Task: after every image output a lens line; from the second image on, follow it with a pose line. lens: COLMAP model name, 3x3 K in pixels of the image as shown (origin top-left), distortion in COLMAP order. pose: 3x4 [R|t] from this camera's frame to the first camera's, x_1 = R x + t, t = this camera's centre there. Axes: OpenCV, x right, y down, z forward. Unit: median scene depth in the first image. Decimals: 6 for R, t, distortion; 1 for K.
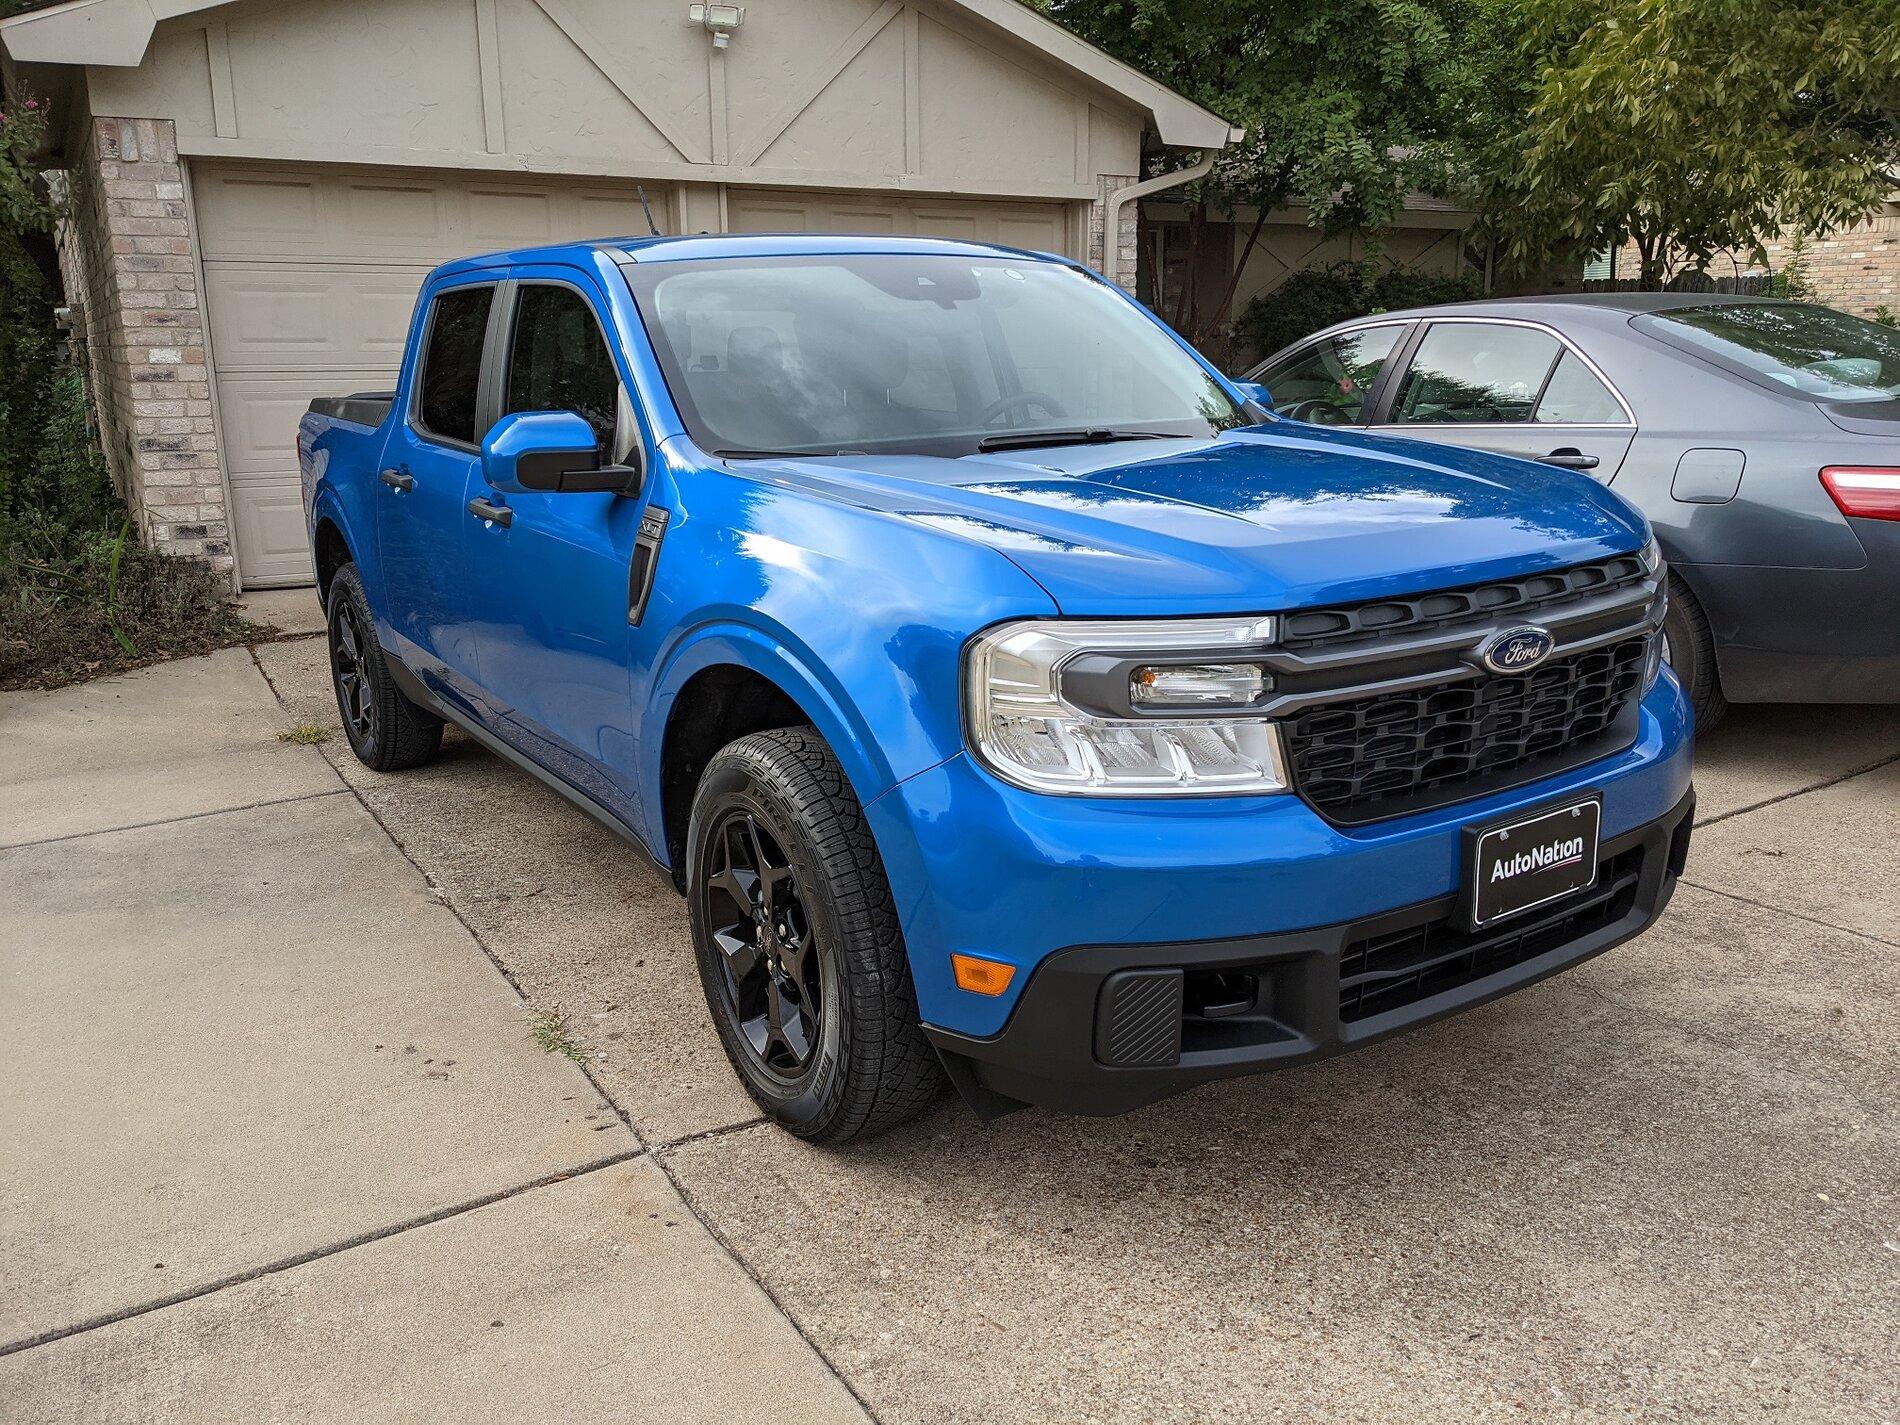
lens RADIAL K [[1495.1, 0, 947.2], [0, 1495.1, 708.3], [0, 0, 1]] dist [0.062775, -0.100239]
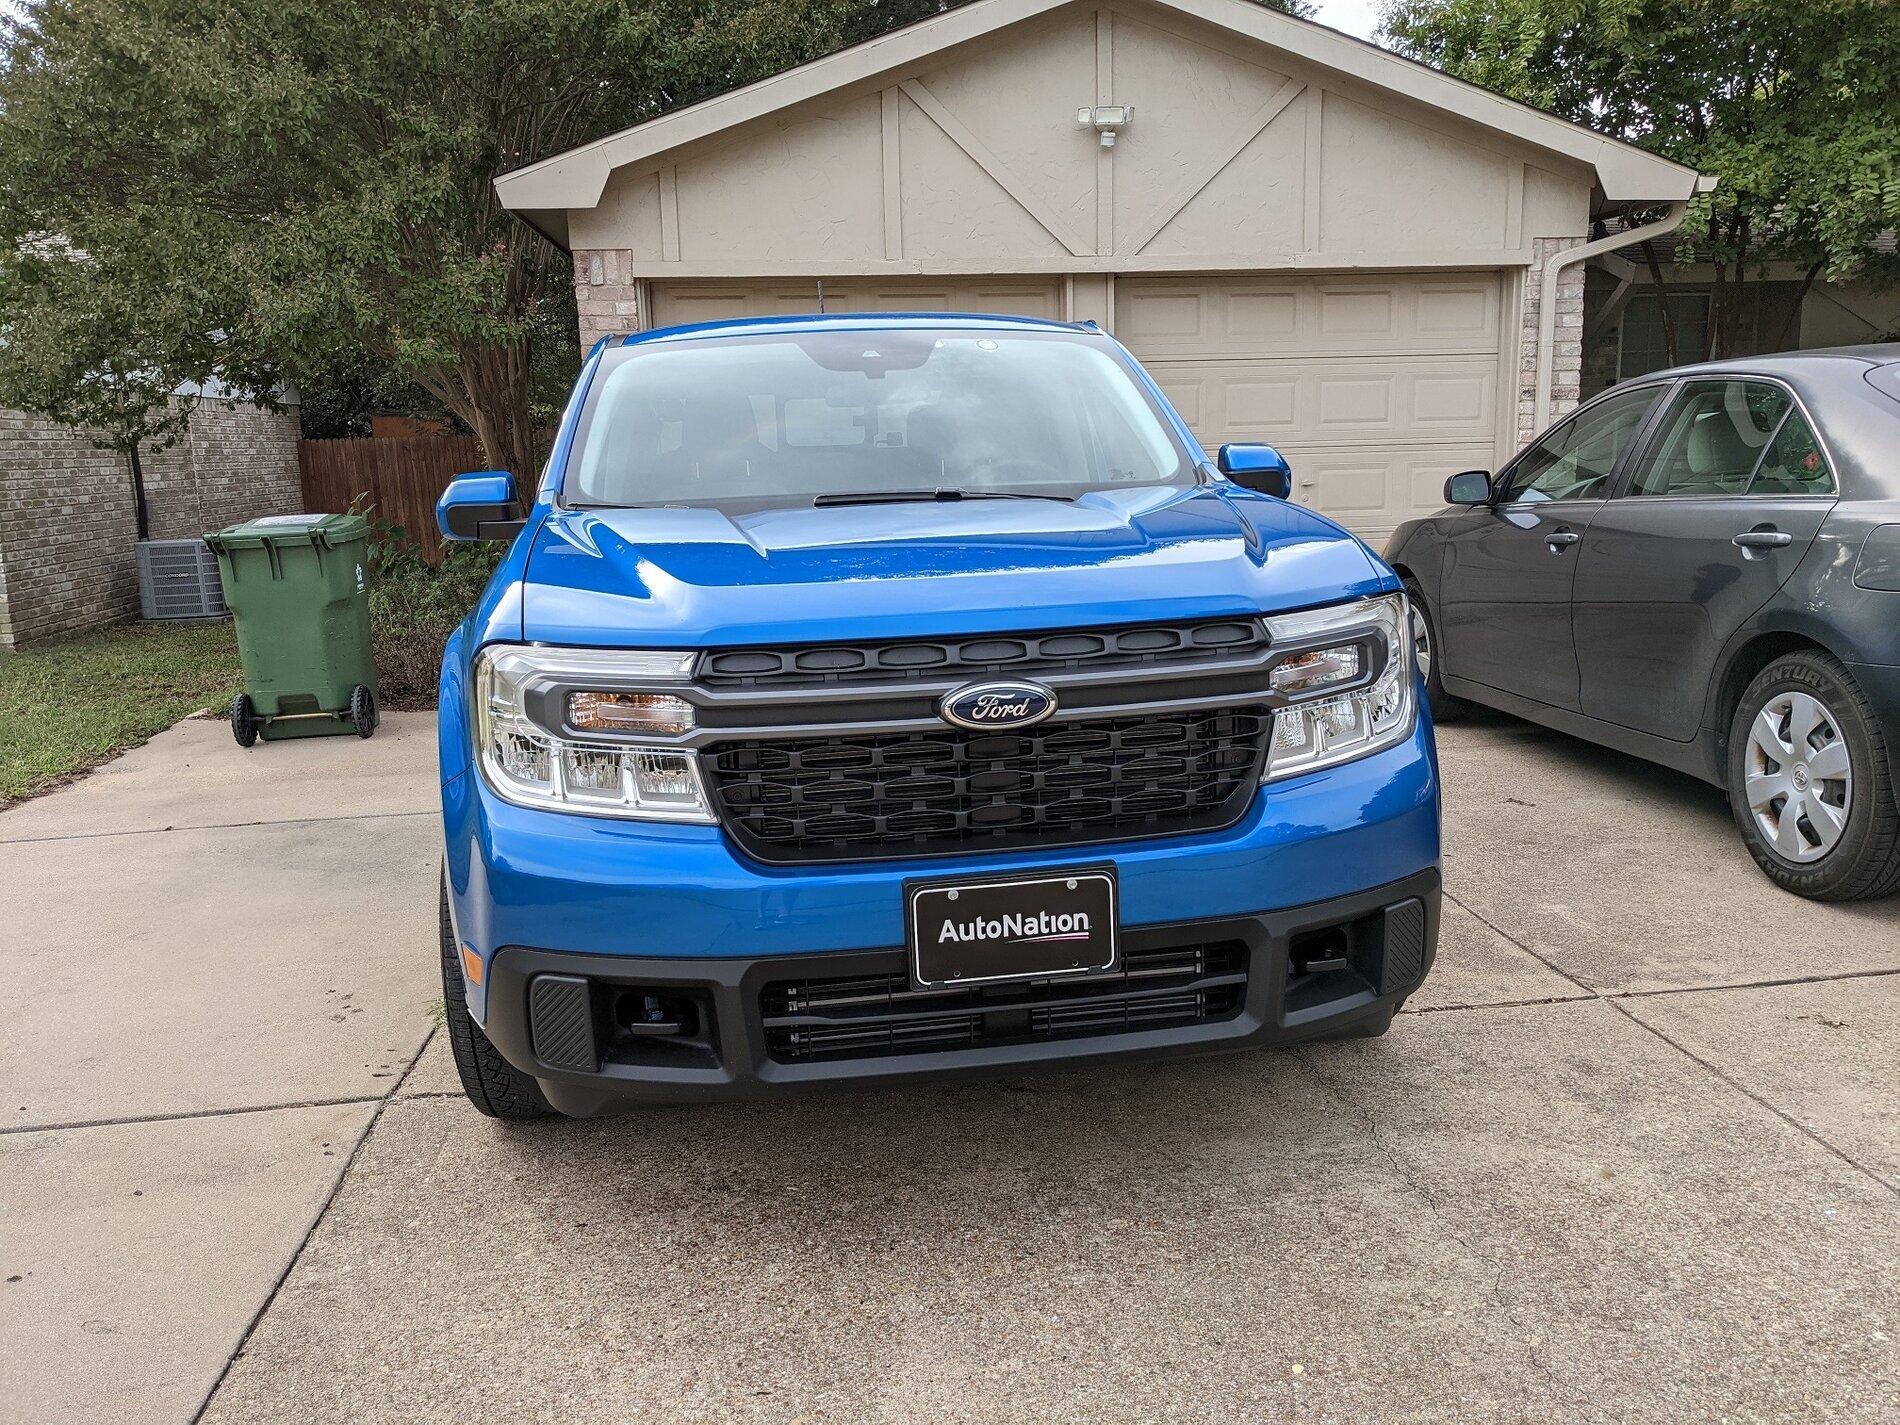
lens RADIAL K [[1495.1, 0, 947.2], [0, 1495.1, 708.3], [0, 0, 1]] dist [0.062775, -0.100239]
pose [[0.905092, 0.062262, -0.420633, 0.567755], [-0.086472, 0.995502, -0.038712, 0.002038], [0.416331, 0.071411, 0.906404, 0.089992]]
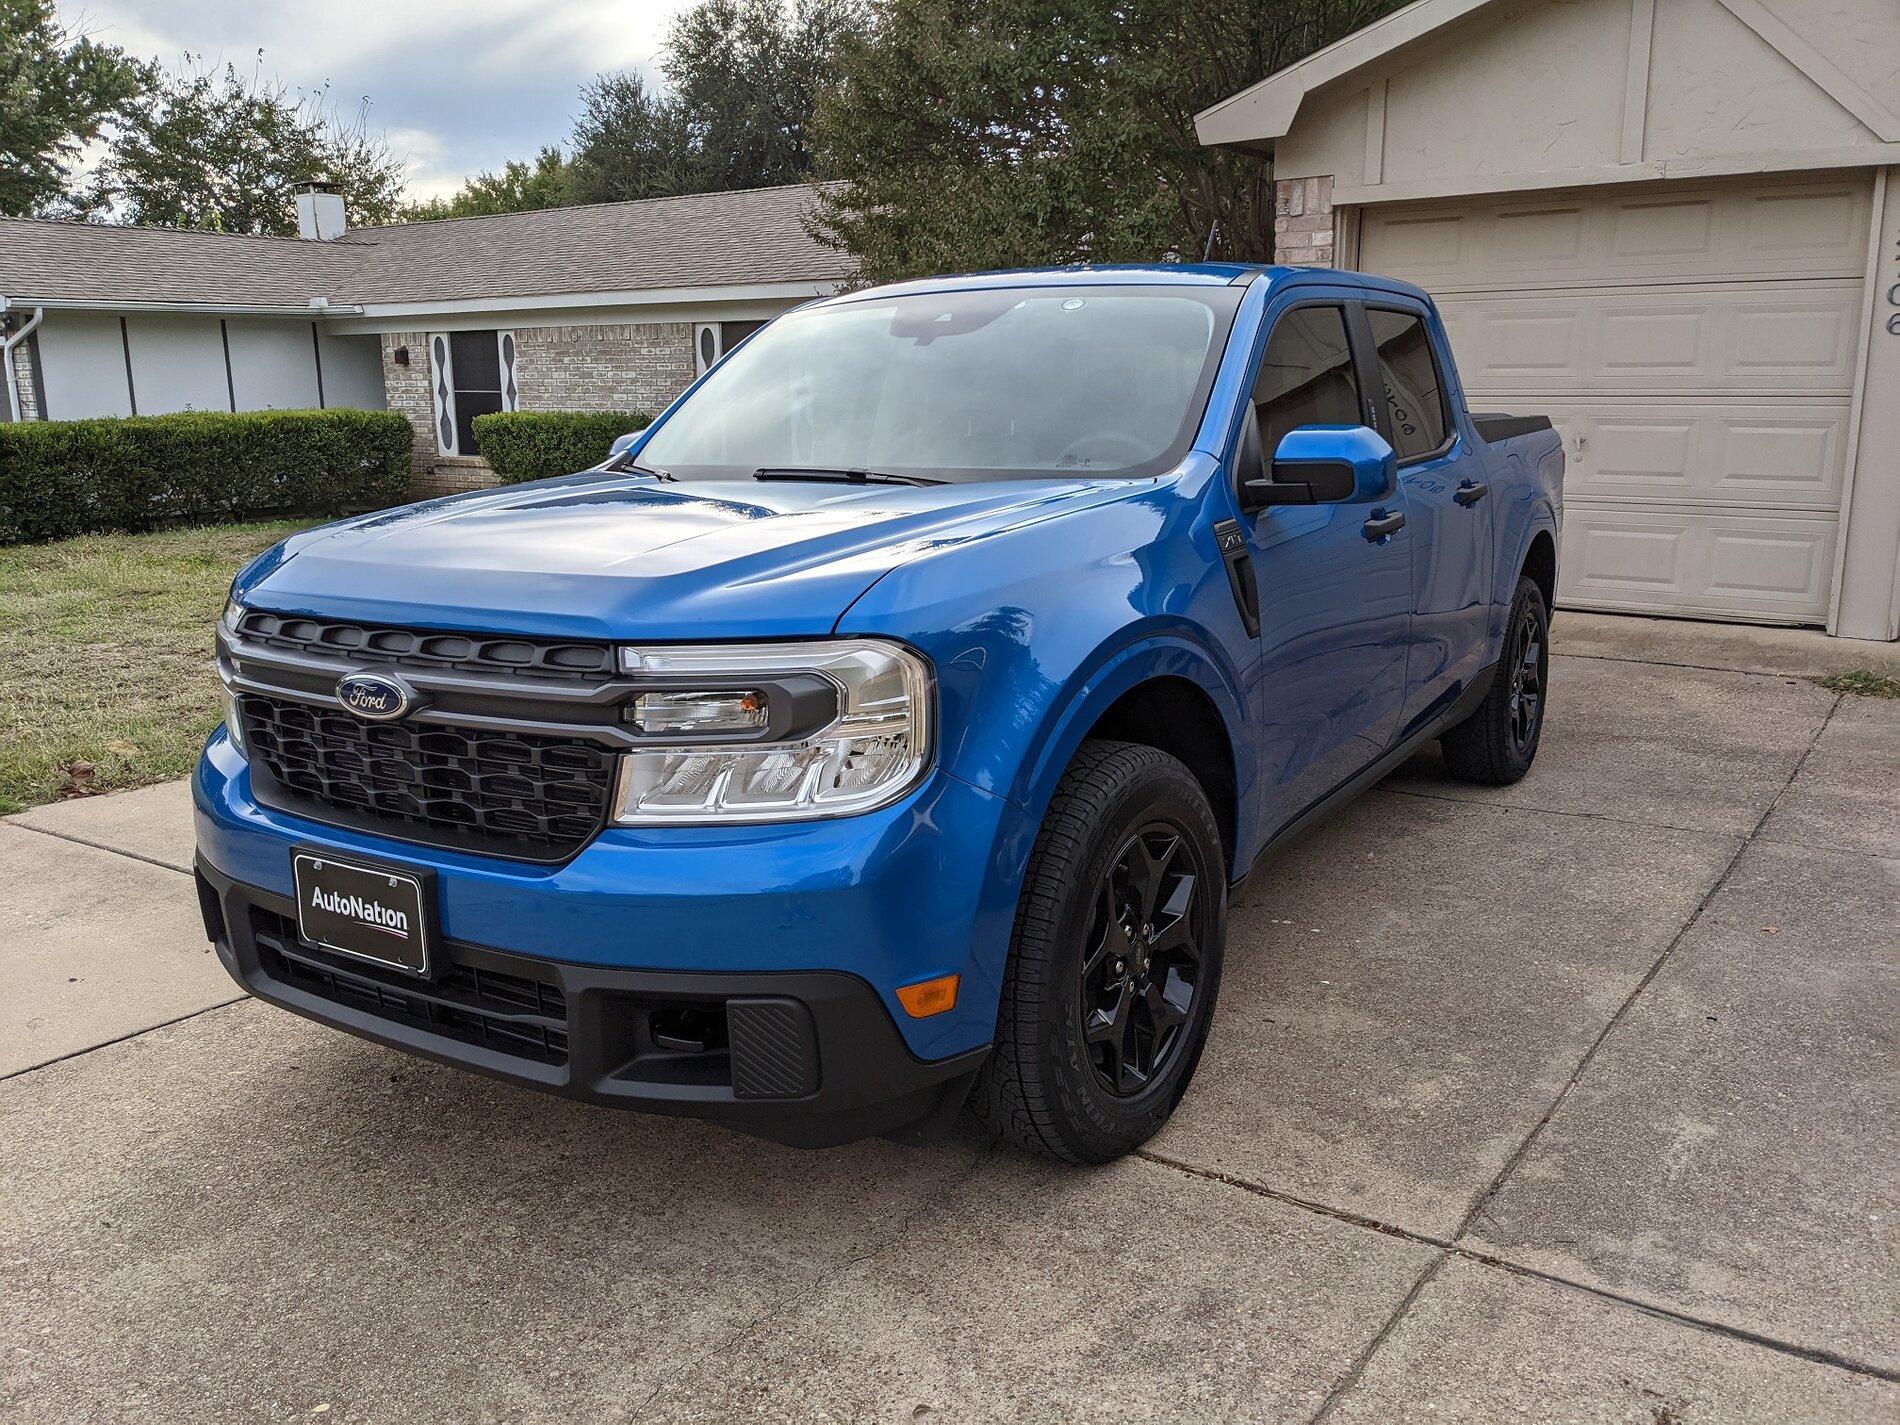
lens RADIAL K [[1481.2, 0, 927.2], [0, 1481.2, 711.8], [0, 0, 1]] dist [0.061239, -0.089509]
pose [[0.398297, 0.205176, -0.894015, 1.060293], [-0.212106, 0.968847, 0.127854, -0.175163], [0.892396, 0.138702, 0.429408, 0.684584]]
